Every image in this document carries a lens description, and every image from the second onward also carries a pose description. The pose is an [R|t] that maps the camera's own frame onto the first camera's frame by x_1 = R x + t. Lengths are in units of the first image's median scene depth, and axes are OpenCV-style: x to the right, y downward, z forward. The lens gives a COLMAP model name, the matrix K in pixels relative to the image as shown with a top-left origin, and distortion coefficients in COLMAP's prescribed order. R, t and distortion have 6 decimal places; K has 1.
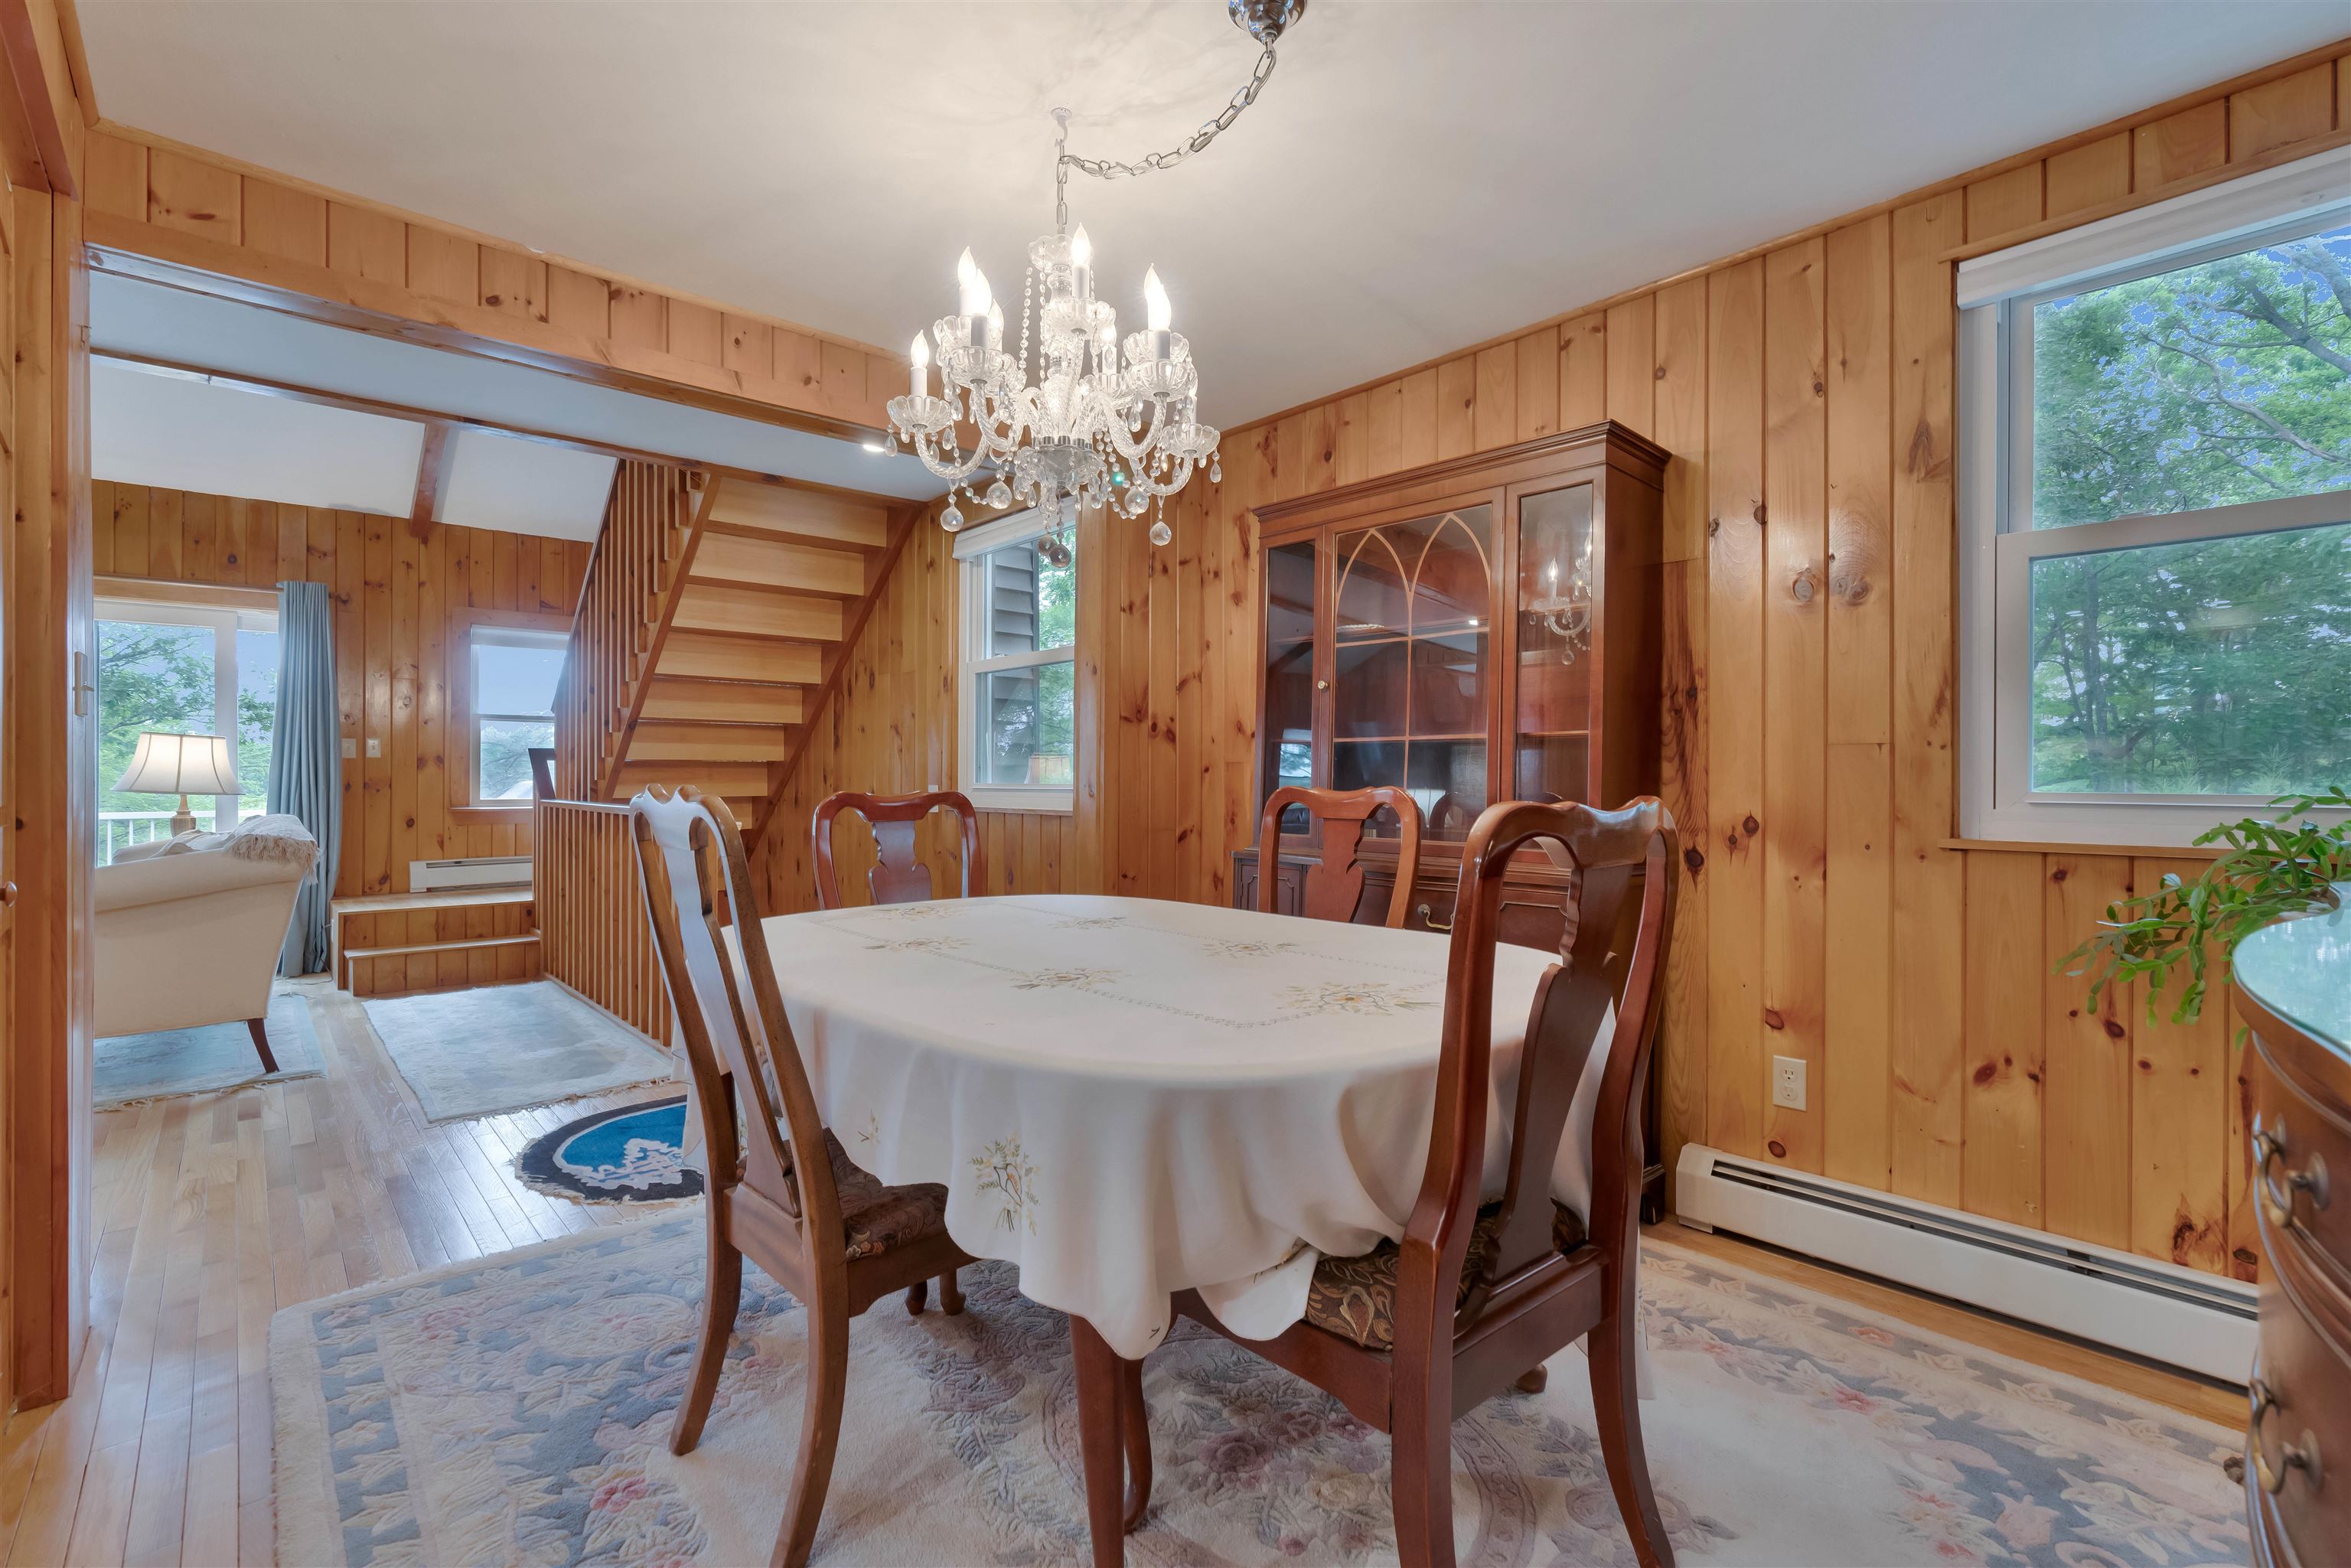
lens RADIAL K [[1059.9, 0, 1206.4], [0, 1059.9, 777.3], [0, 0, 1]] dist [-0.015314, 0.005952]
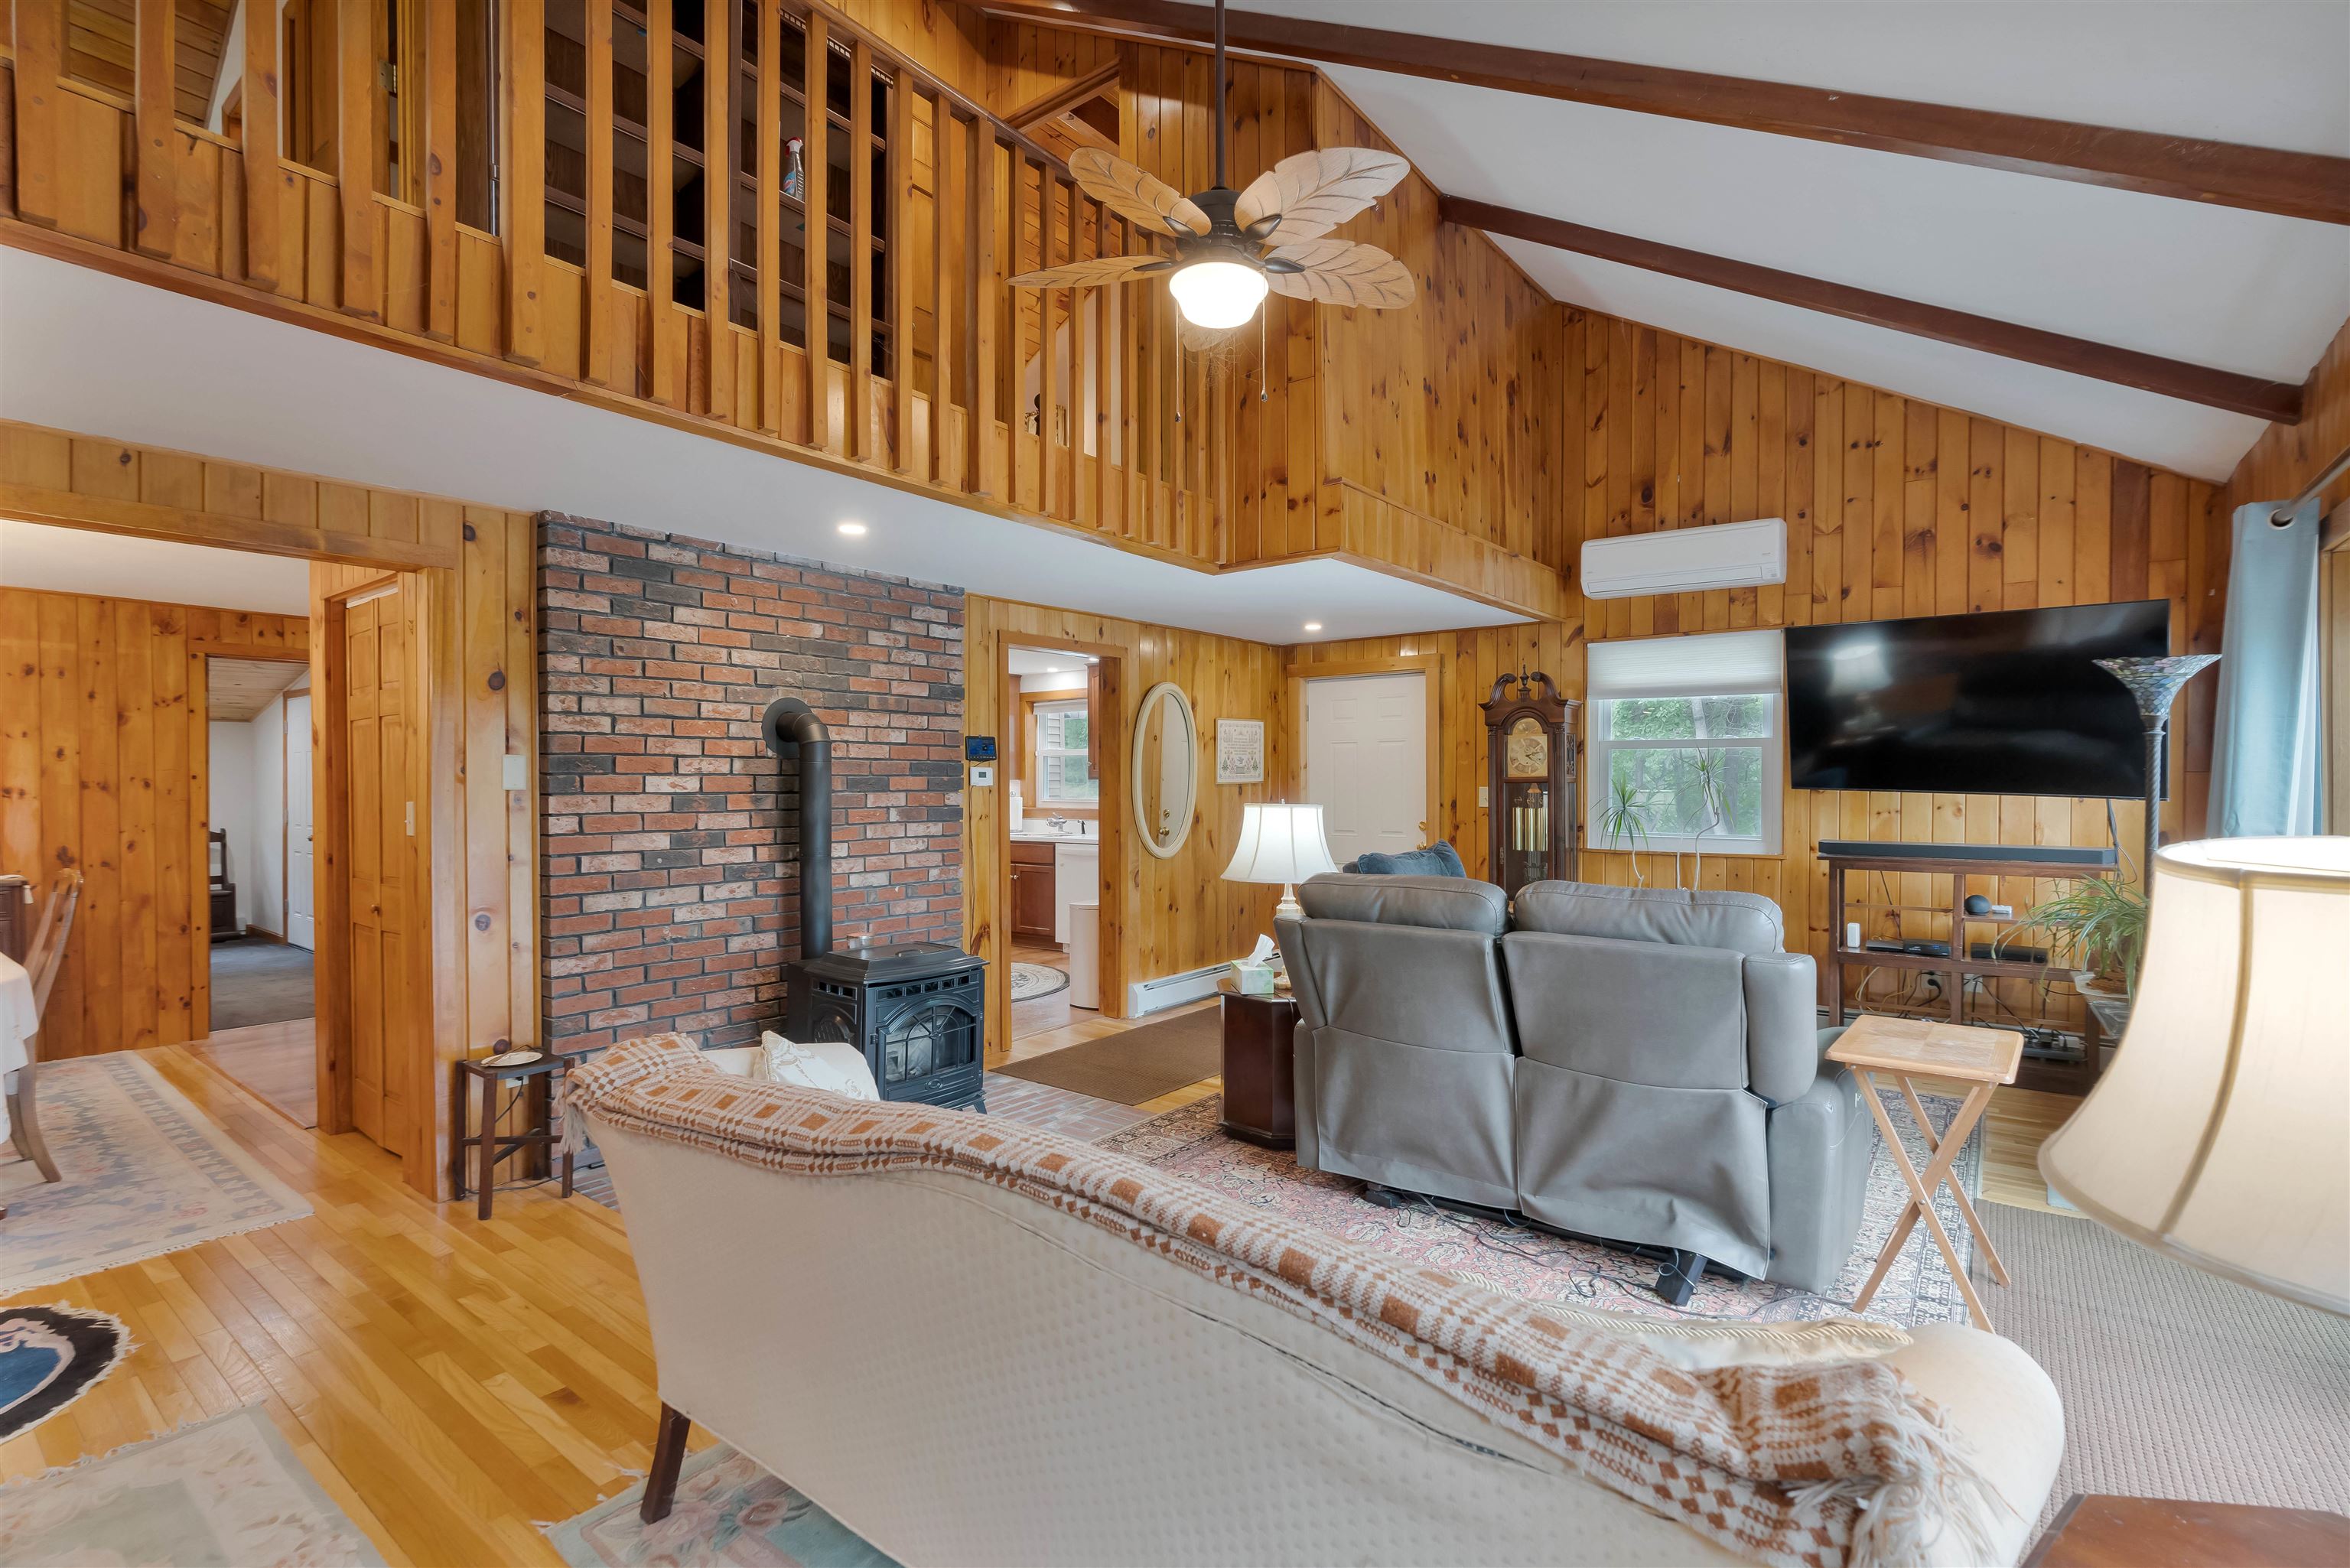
lens RADIAL K [[1059.4, 0, 1171.8], [0, 1059.4, 793.5], [0, 0, 1]] dist [-0.015314, 0.005952]
pose [[-0.985059, 0.005033, -0.172144, -1.386131], [0.003746, 0.999963, 0.007798, -0.096181], [0.172177, 0.007037, -0.985041, 2.036290]]
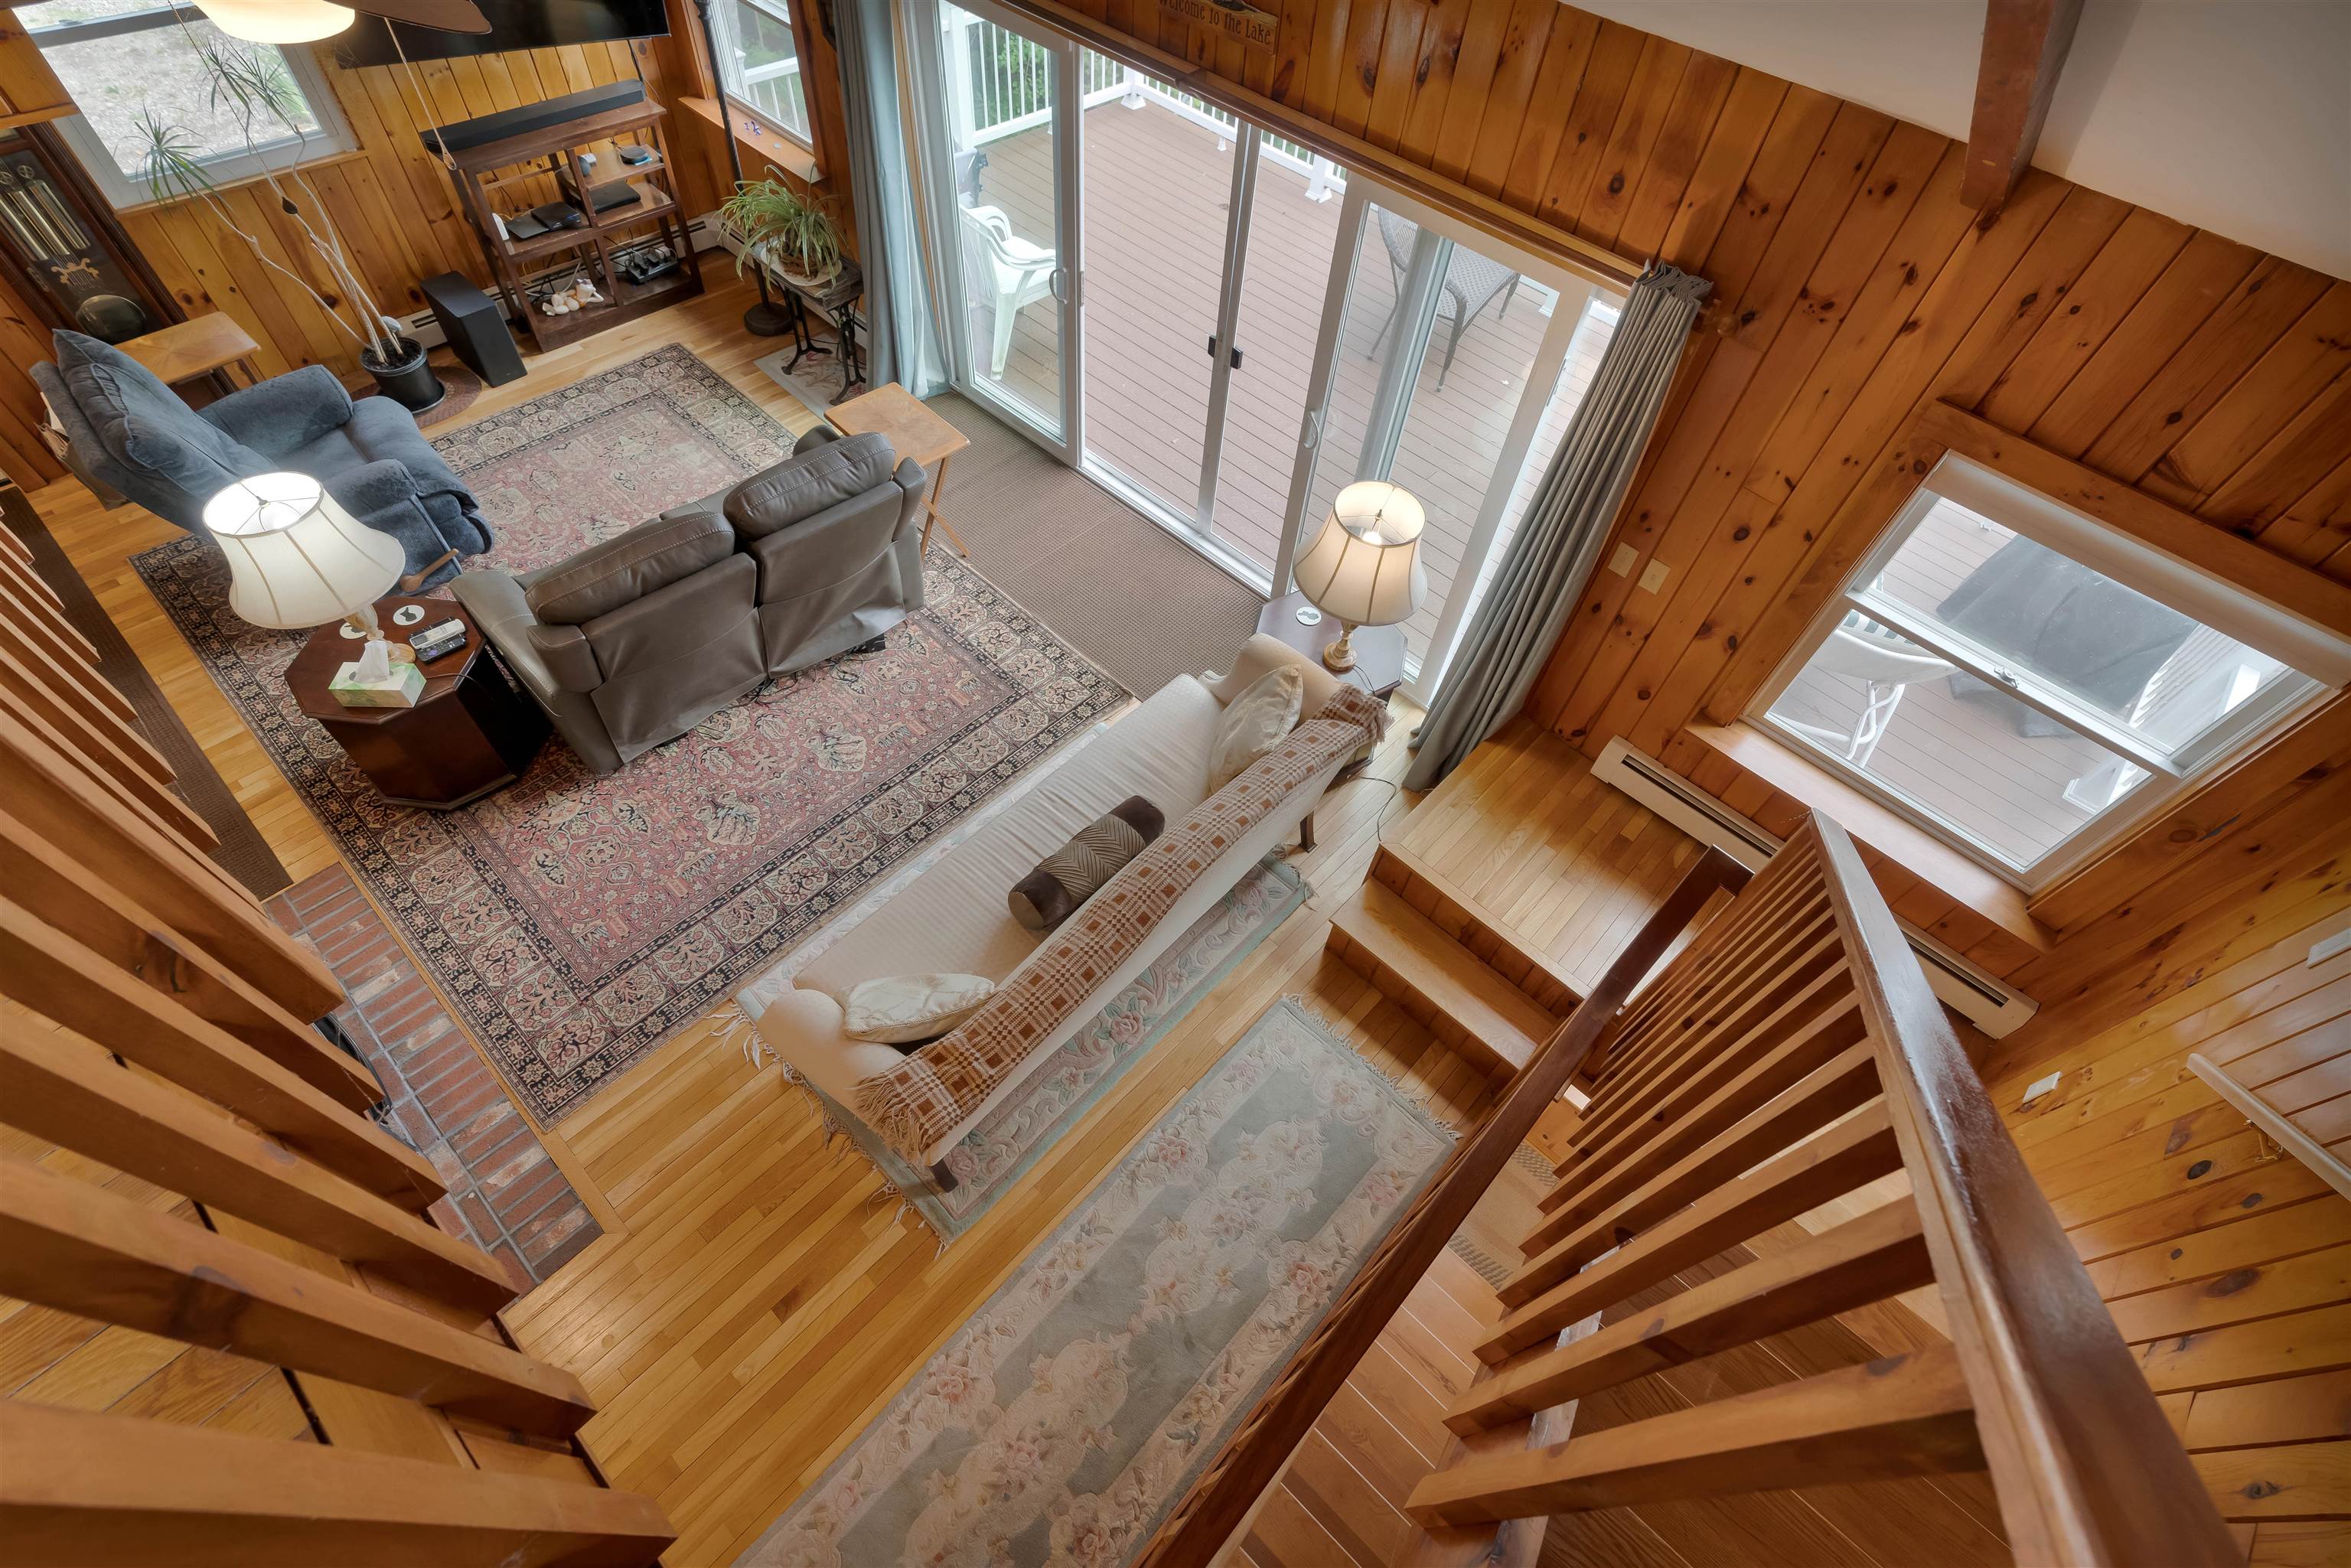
lens RADIAL K [[1059.9, 0, 1169.7], [0, 1059.9, 788.7], [0, 0, 1]] dist [-0.015314, 0.005952]
pose [[0.072184, 0.806495, -0.586817, -0.827390], [-0.071758, 0.591027, 0.803454, -0.847947], [0.994807, -0.015888, 0.100535, 1.459673]]
